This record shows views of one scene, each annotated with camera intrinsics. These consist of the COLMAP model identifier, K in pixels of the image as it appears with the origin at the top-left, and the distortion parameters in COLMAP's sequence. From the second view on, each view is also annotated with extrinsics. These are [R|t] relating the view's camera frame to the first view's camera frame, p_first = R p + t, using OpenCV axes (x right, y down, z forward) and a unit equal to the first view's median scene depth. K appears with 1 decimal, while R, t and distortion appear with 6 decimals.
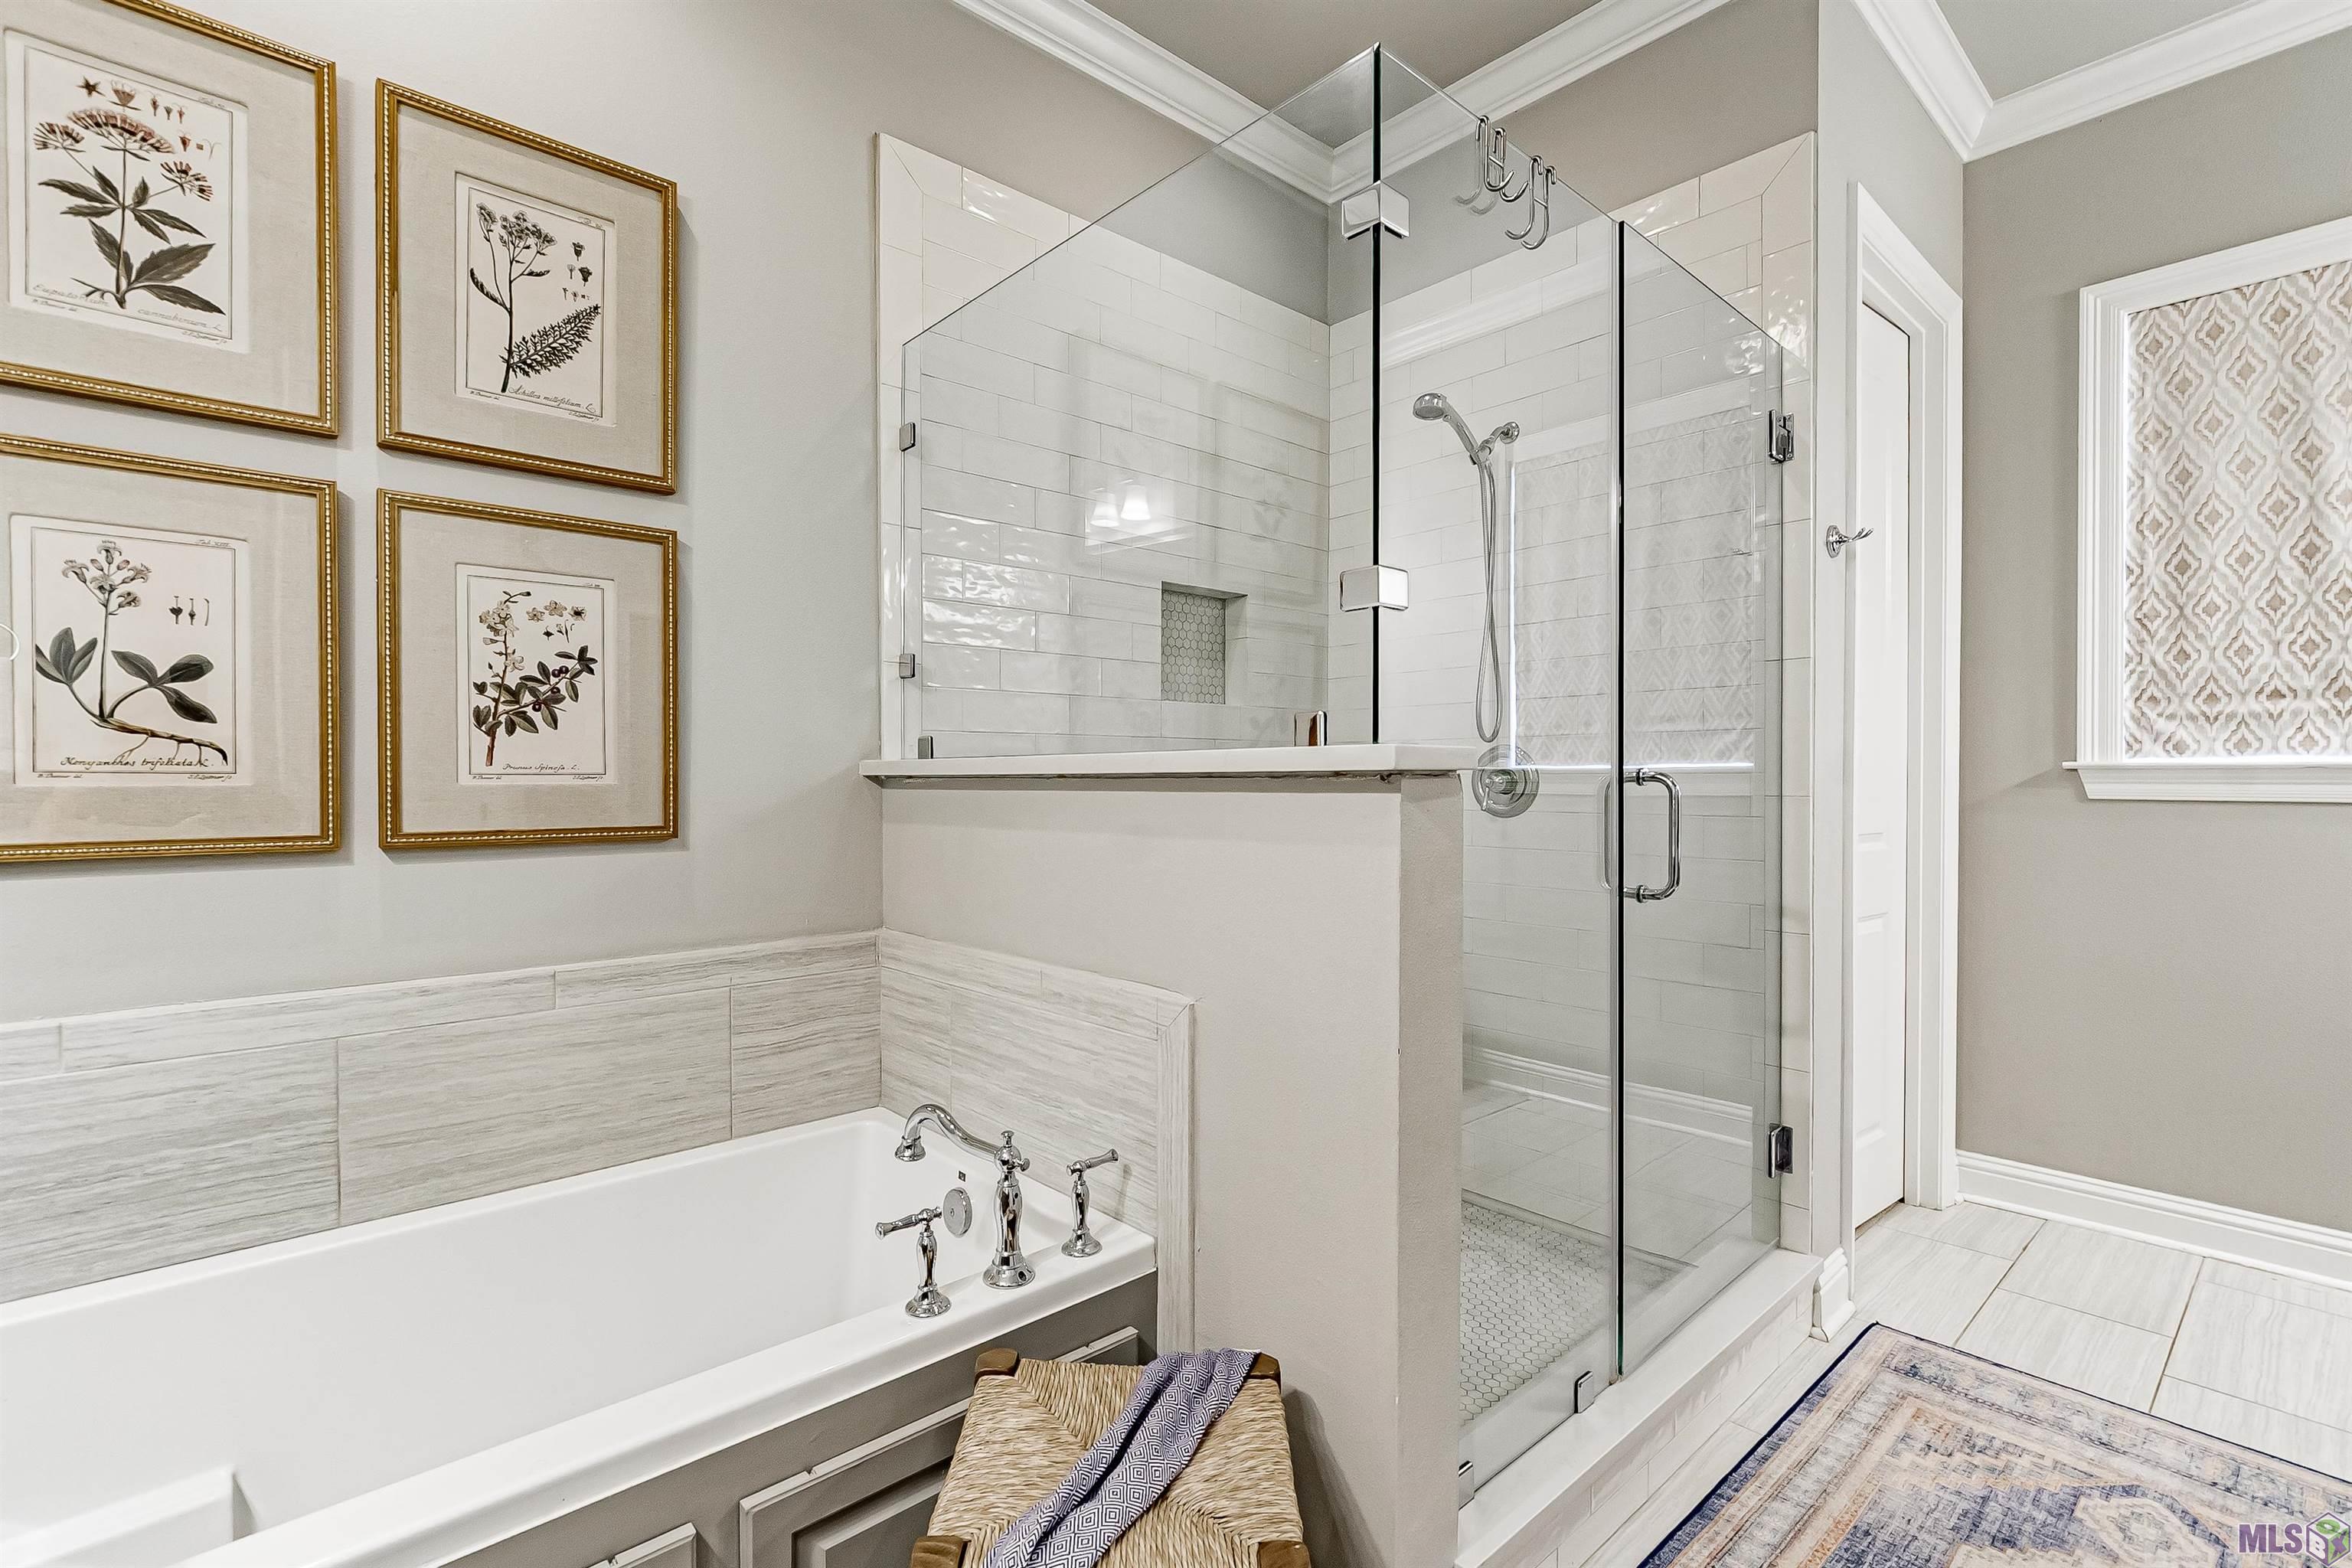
lens RADIAL K [[1051.1, 0, 1176.0], [0, 1051.1, 784.0], [0, 0, 1]] dist [-0.003695, 0.000199]
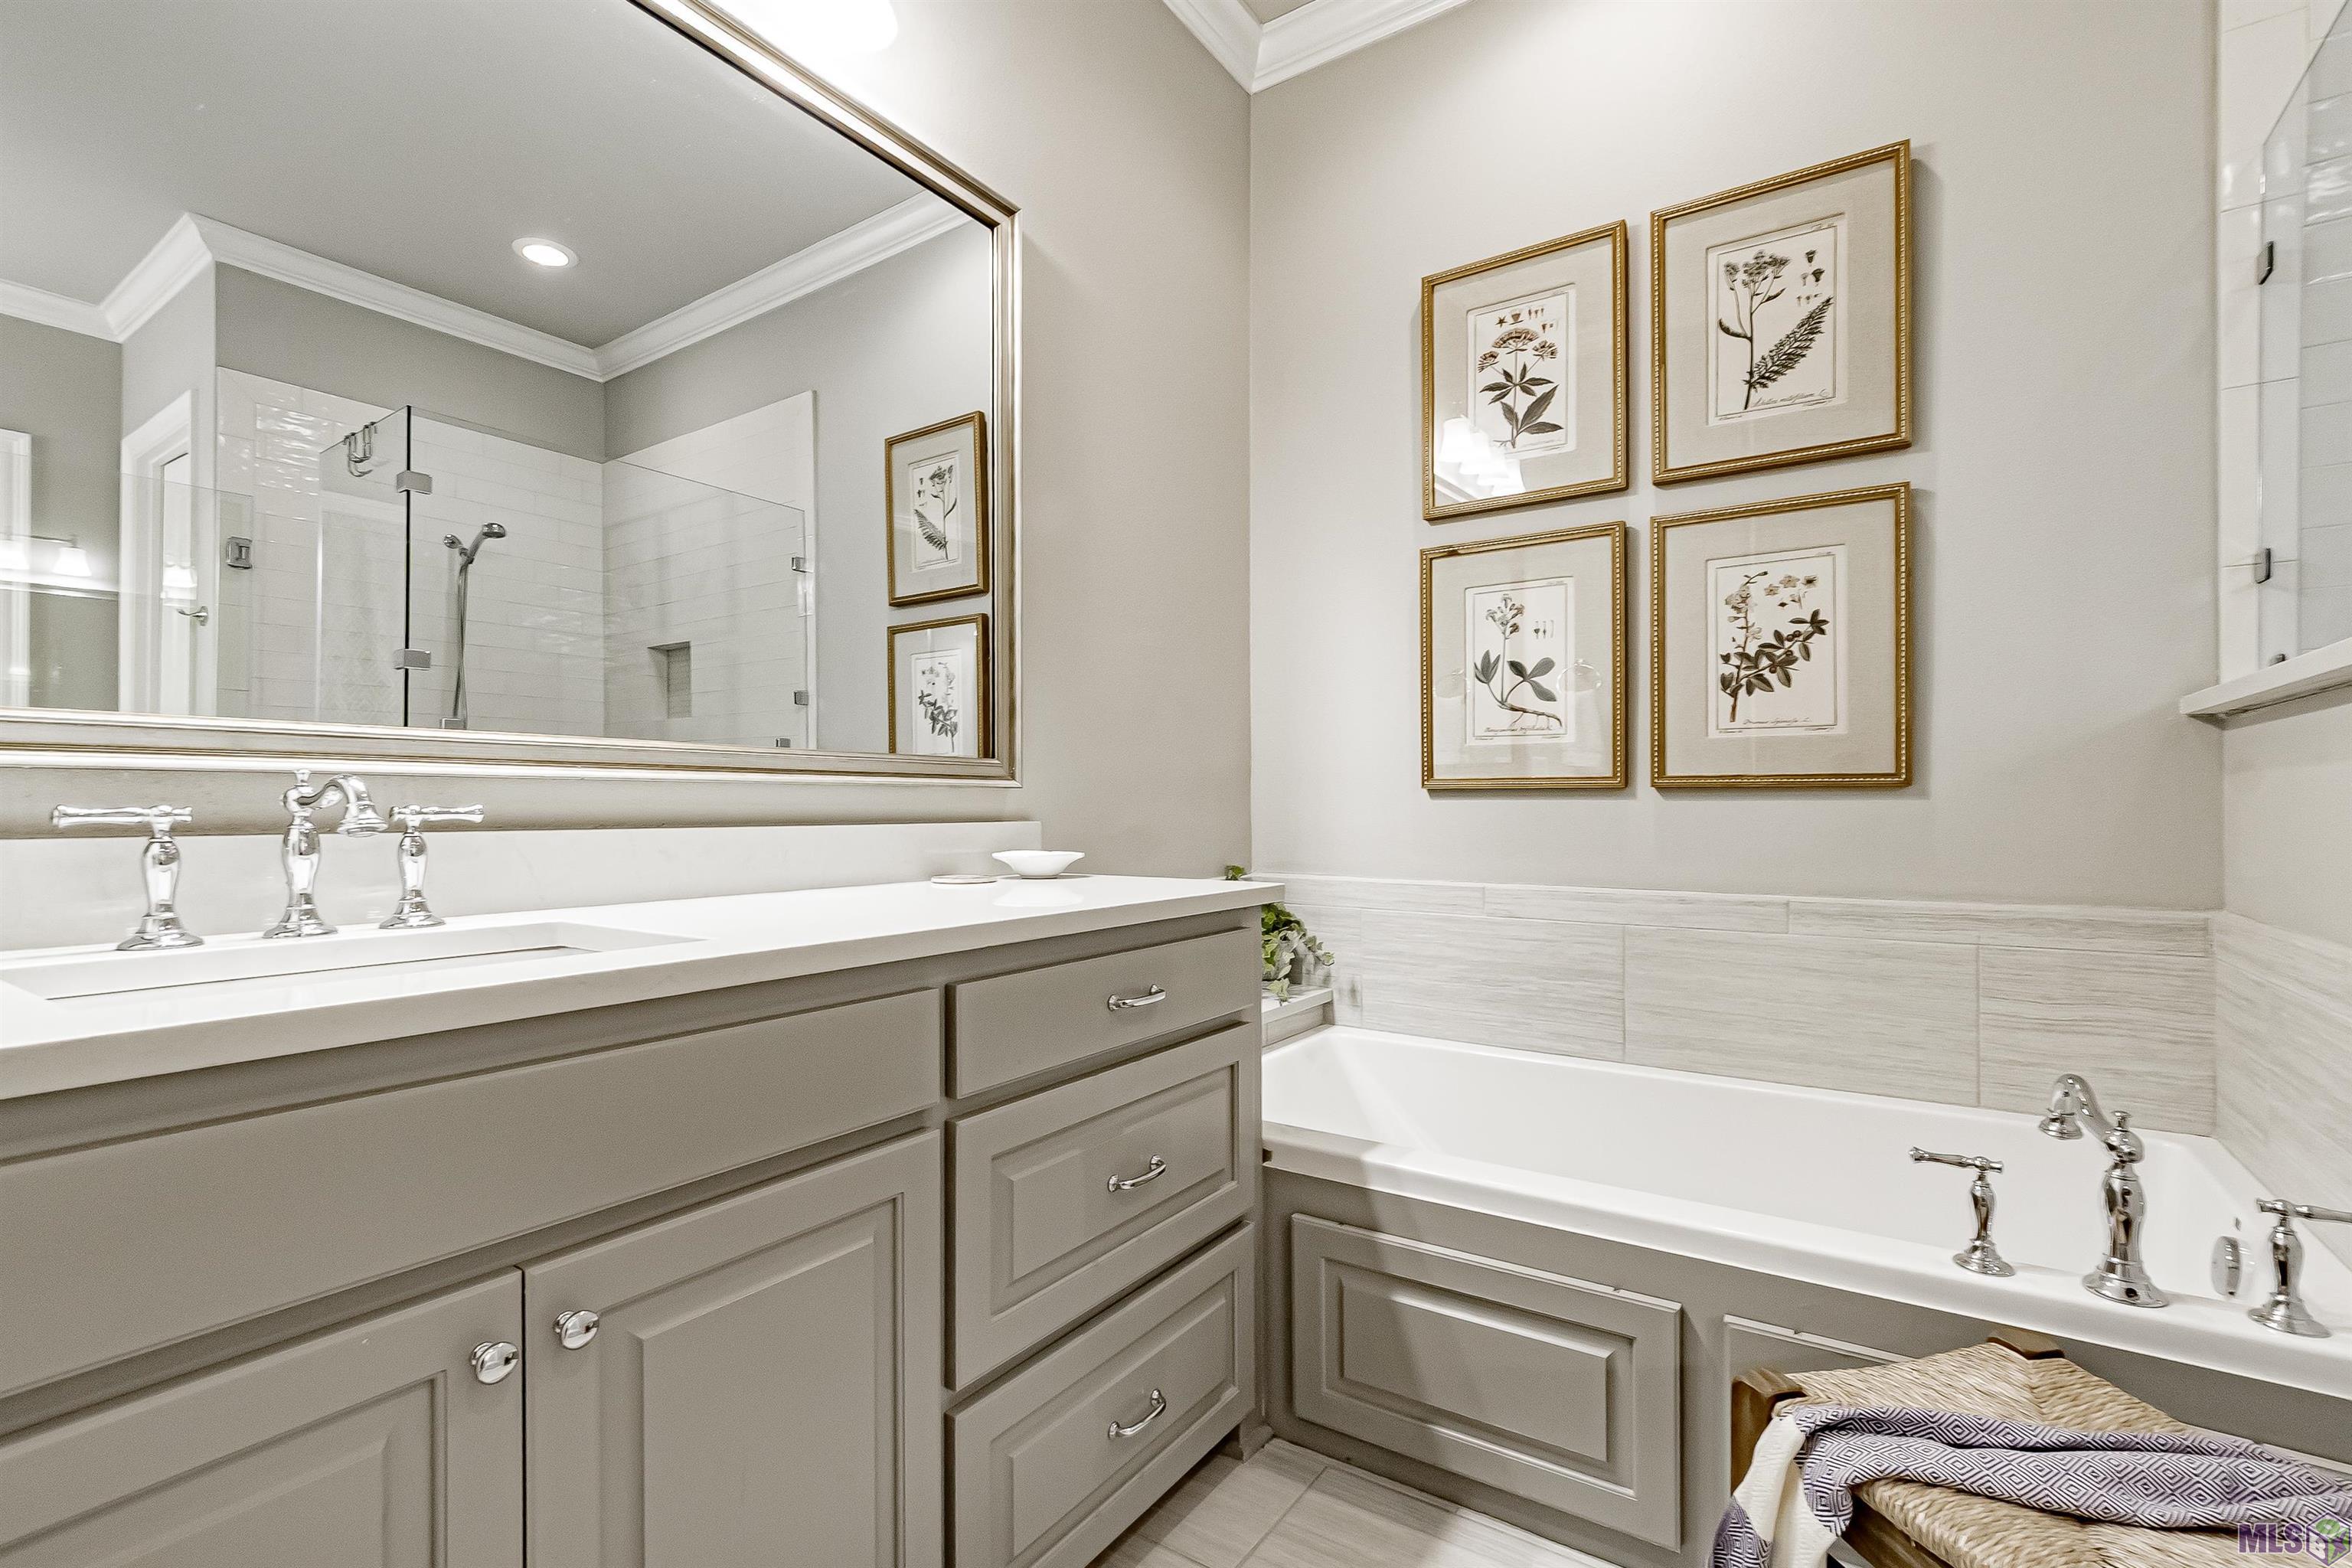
lens RADIAL K [[1072.0, 0, 1176.0], [0, 1072.0, 784.0], [0, 0, 1]] dist [0.001070, -0.012594]
pose [[0.250330, -0.018922, -0.967976, 0.369546], [-0.001589, 0.999800, -0.019955, 0.078387], [0.968159, 0.006534, 0.250249, 0.072861]]
